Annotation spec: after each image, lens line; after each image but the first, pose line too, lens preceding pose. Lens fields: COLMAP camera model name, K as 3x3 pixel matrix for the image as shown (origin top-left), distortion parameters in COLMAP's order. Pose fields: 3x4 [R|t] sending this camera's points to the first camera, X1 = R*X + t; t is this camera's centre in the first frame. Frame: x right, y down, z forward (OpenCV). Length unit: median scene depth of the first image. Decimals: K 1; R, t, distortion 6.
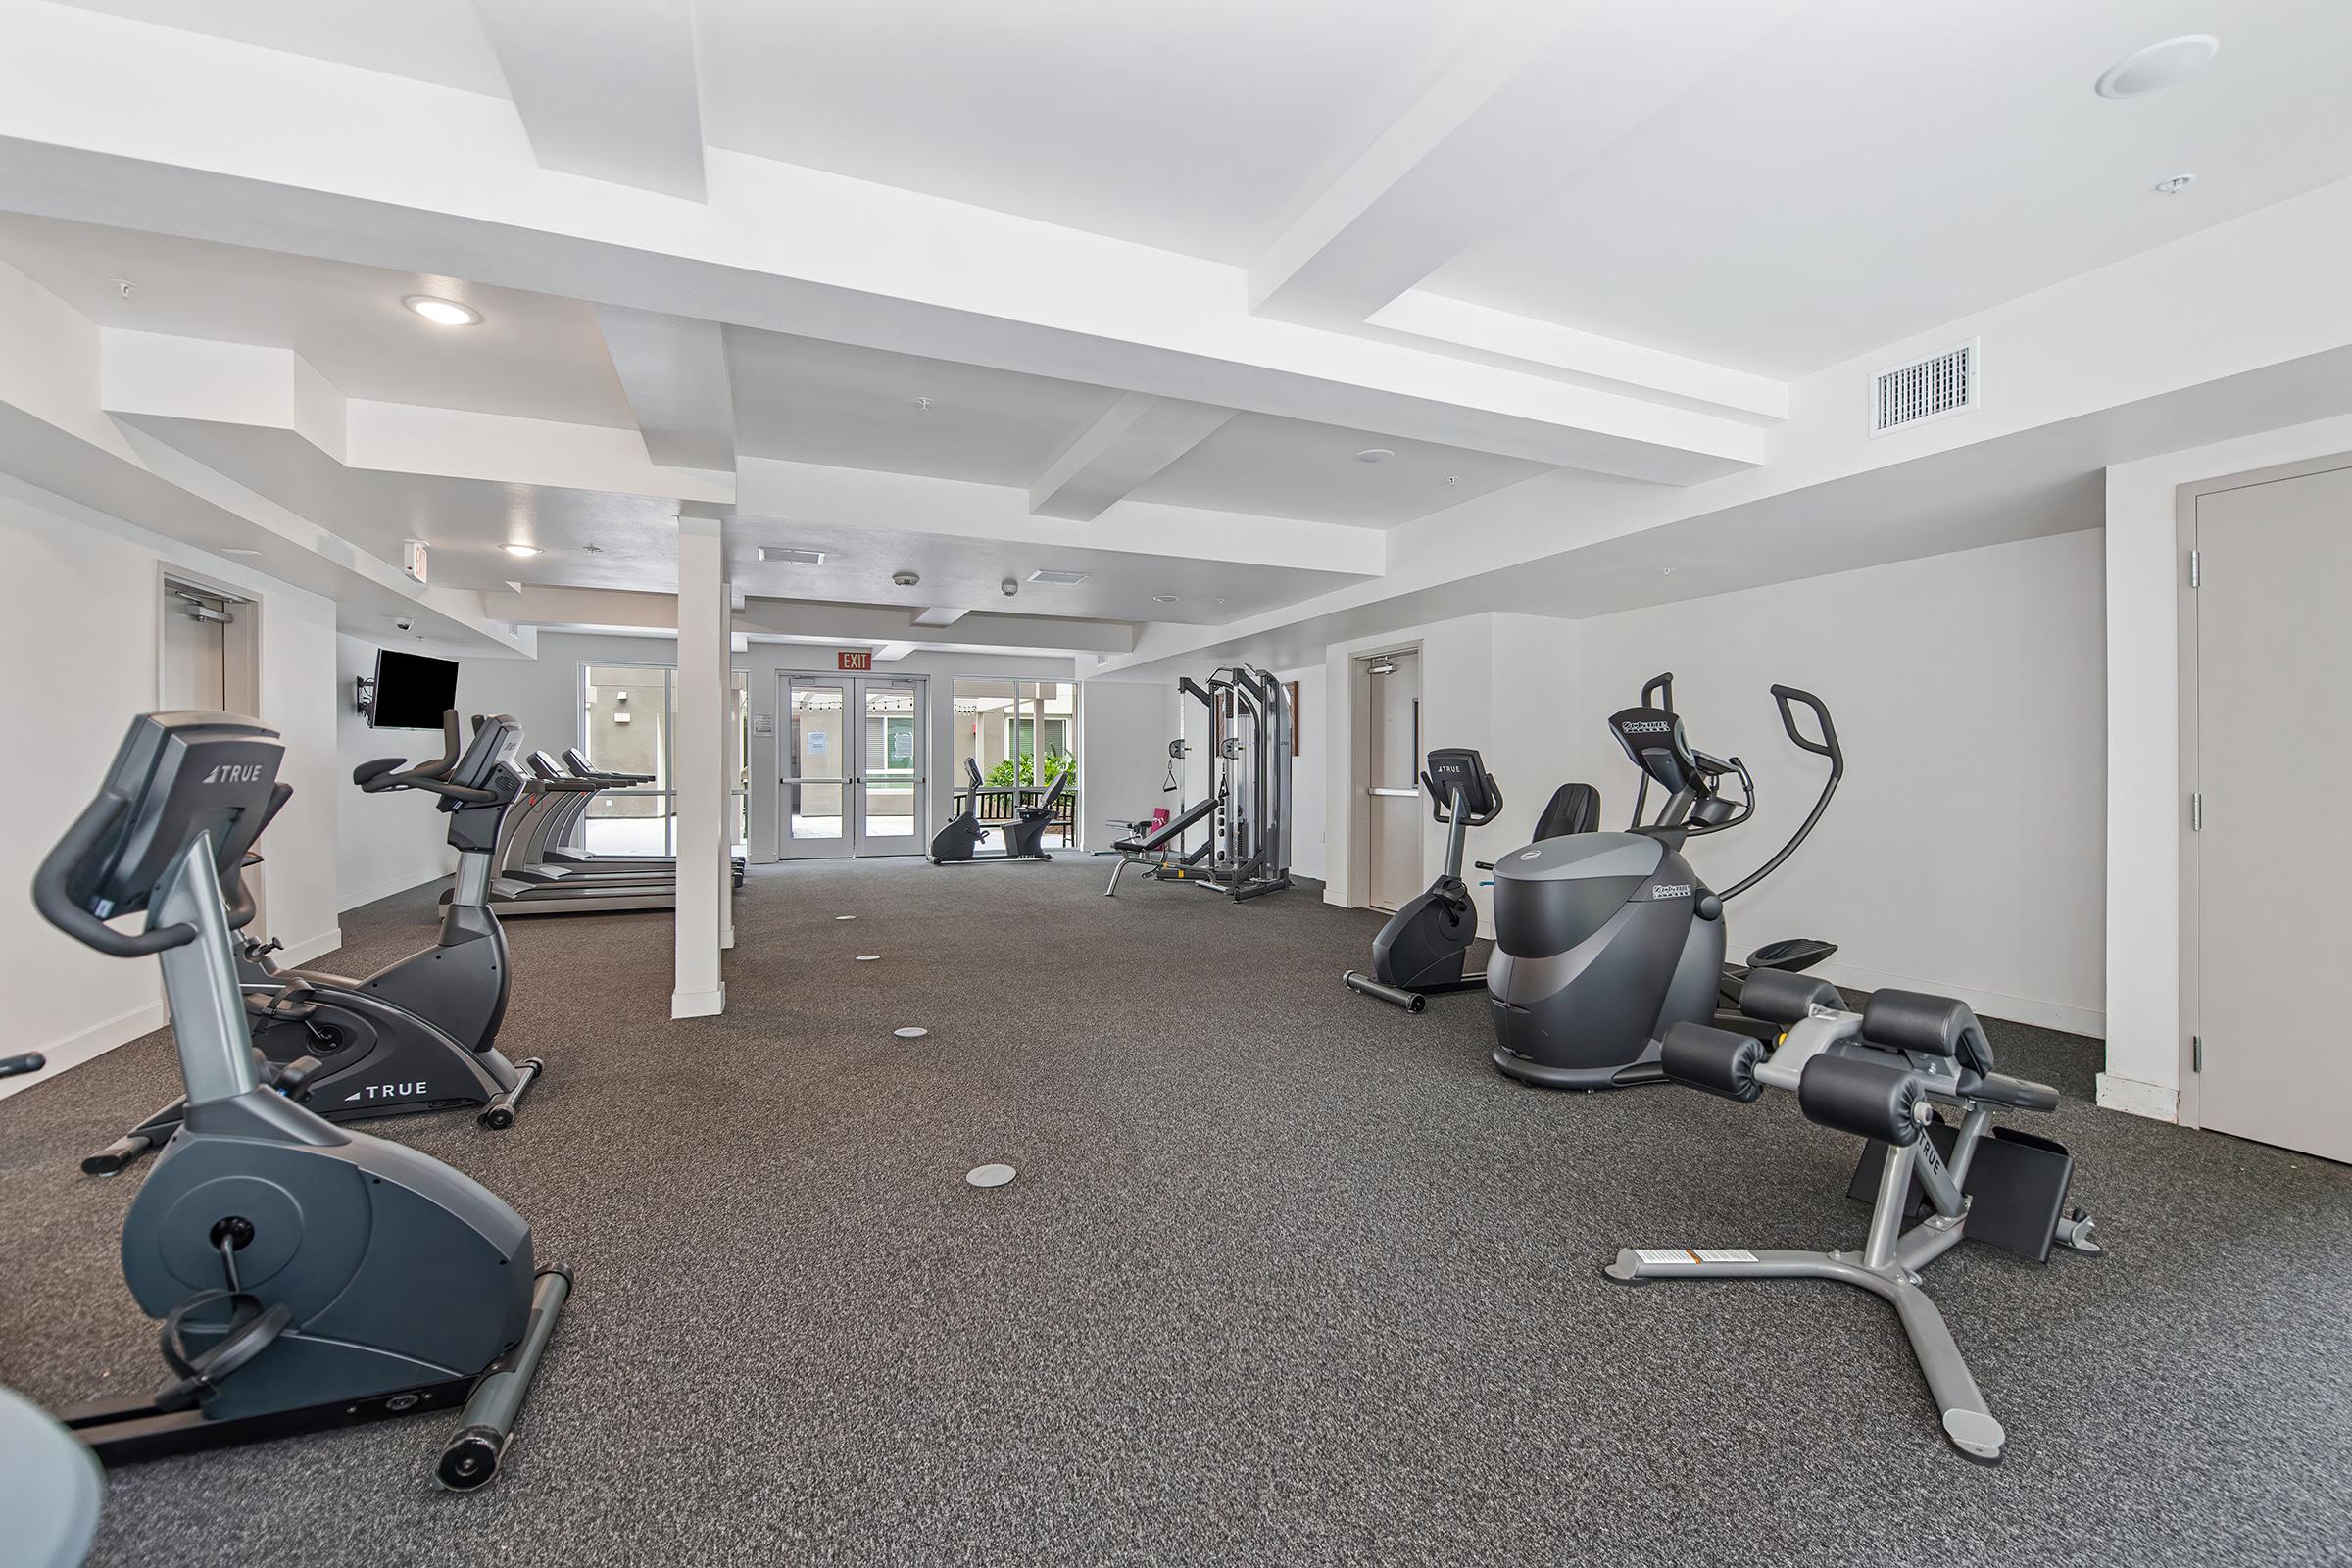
lens RADIAL K [[948.6, 0, 1182.7], [0, 948.6, 772.6], [0, 0, 1]] dist [-0.005297, -0.000253]
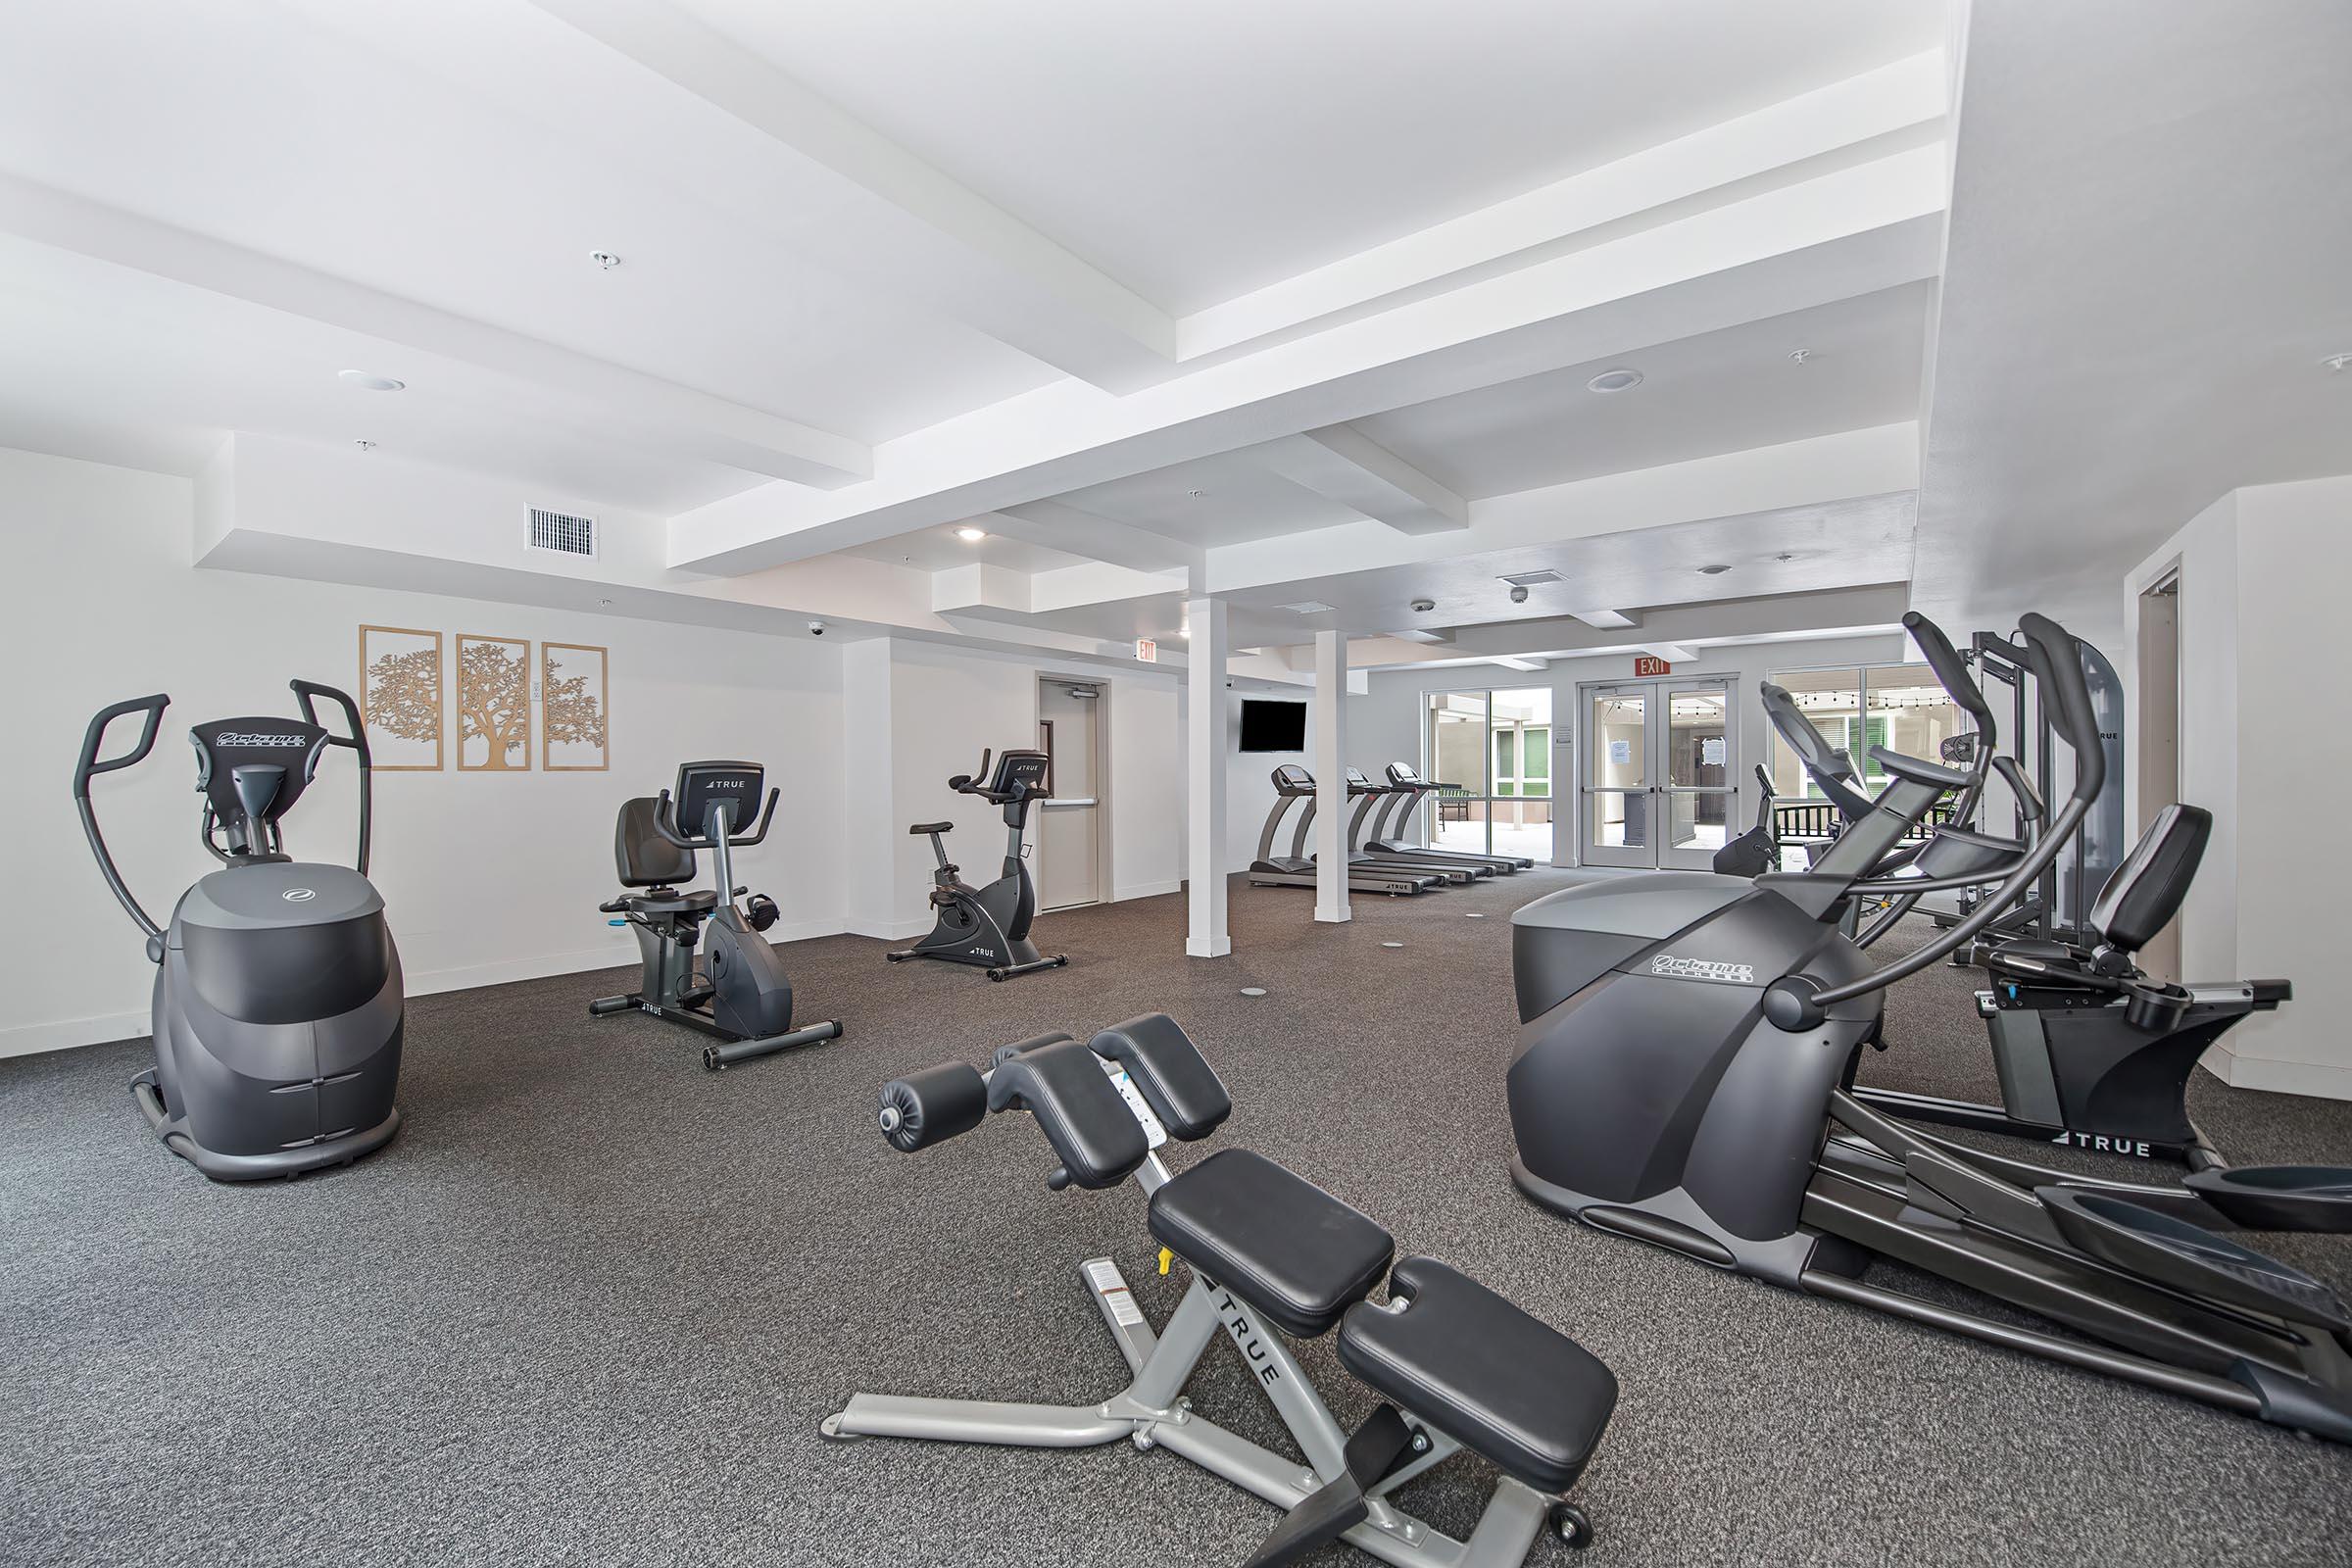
lens RADIAL K [[948.6, 0, 1182.7], [0, 948.6, 772.6], [0, 0, 1]] dist [-0.005297, -0.000253]
pose [[0.482826, -0.008874, -0.875672, 0.277634], [0.000195, 0.999950, -0.010026, 0.000976], [0.875717, 0.004670, 0.482803, 0.118449]]
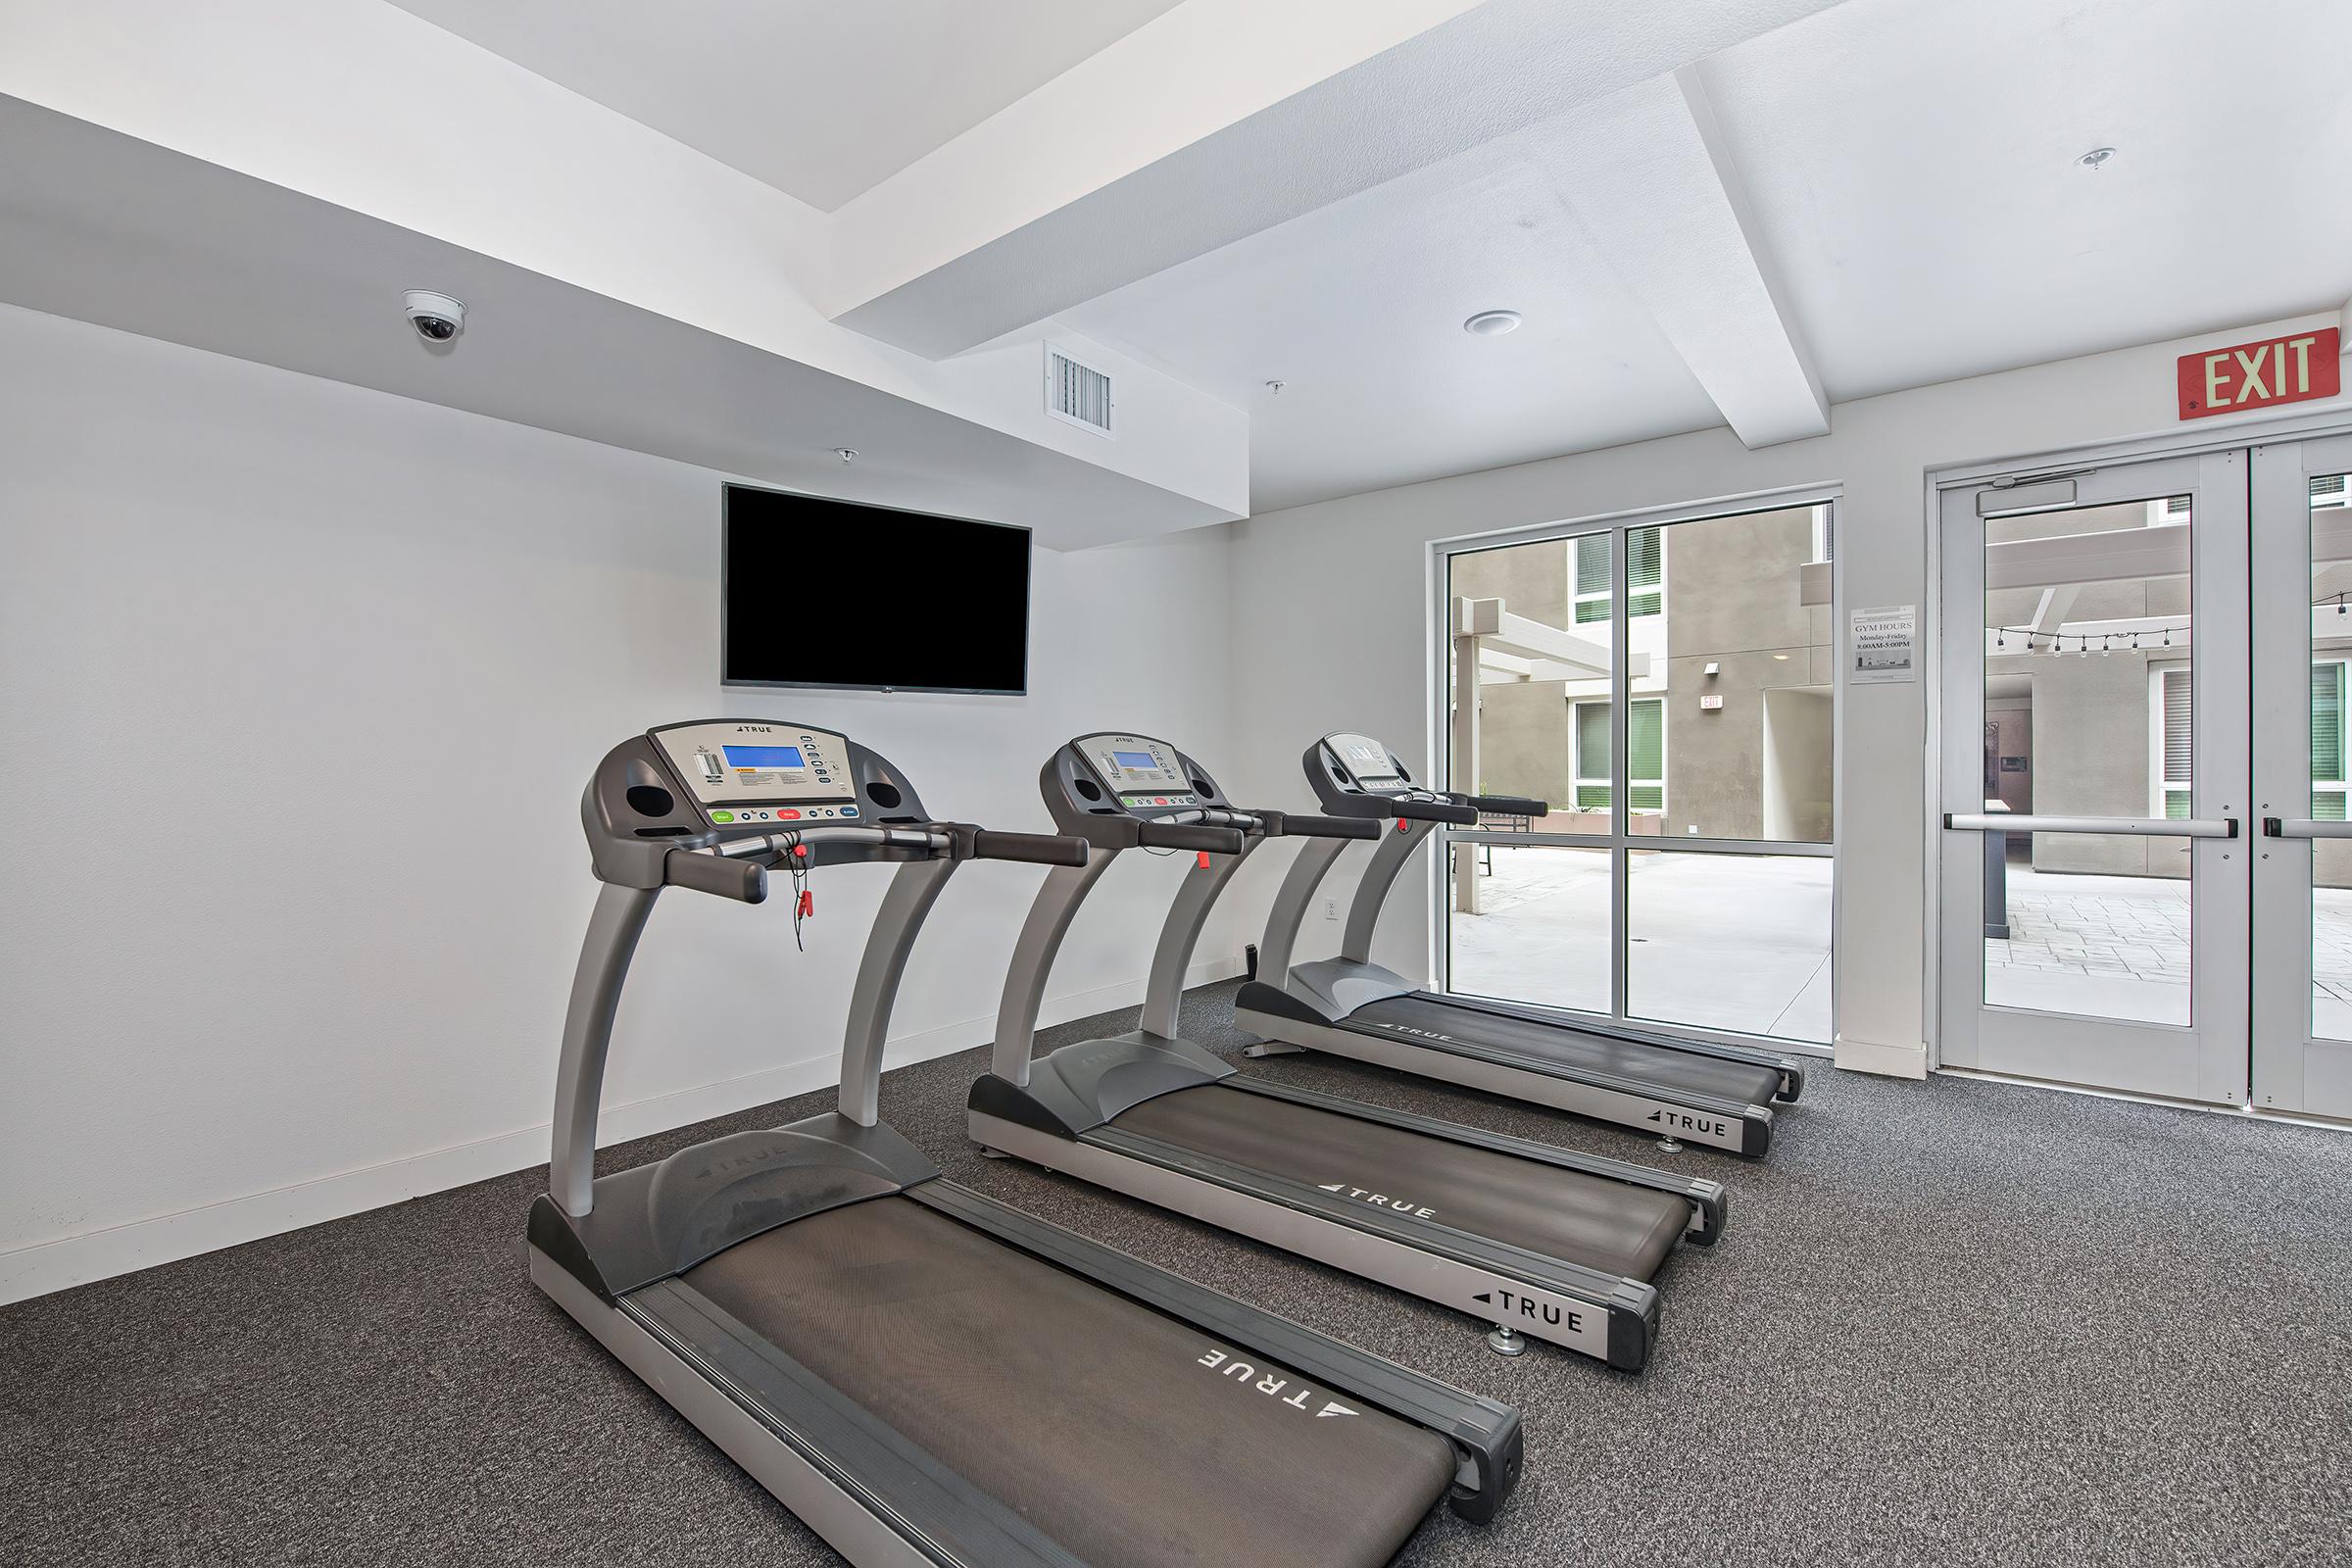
lens RADIAL K [[1017.8, 0, 1176.0], [0, 1017.8, 784.0], [0, 0, 1]] dist [-0.019236, -0.000132]
pose [[0.457461, 0.005155, -0.889215, -0.245997], [-0.004279, 0.999984, 0.003597, -0.003966], [0.889219, 0.002159, 0.457476, 0.627416]]
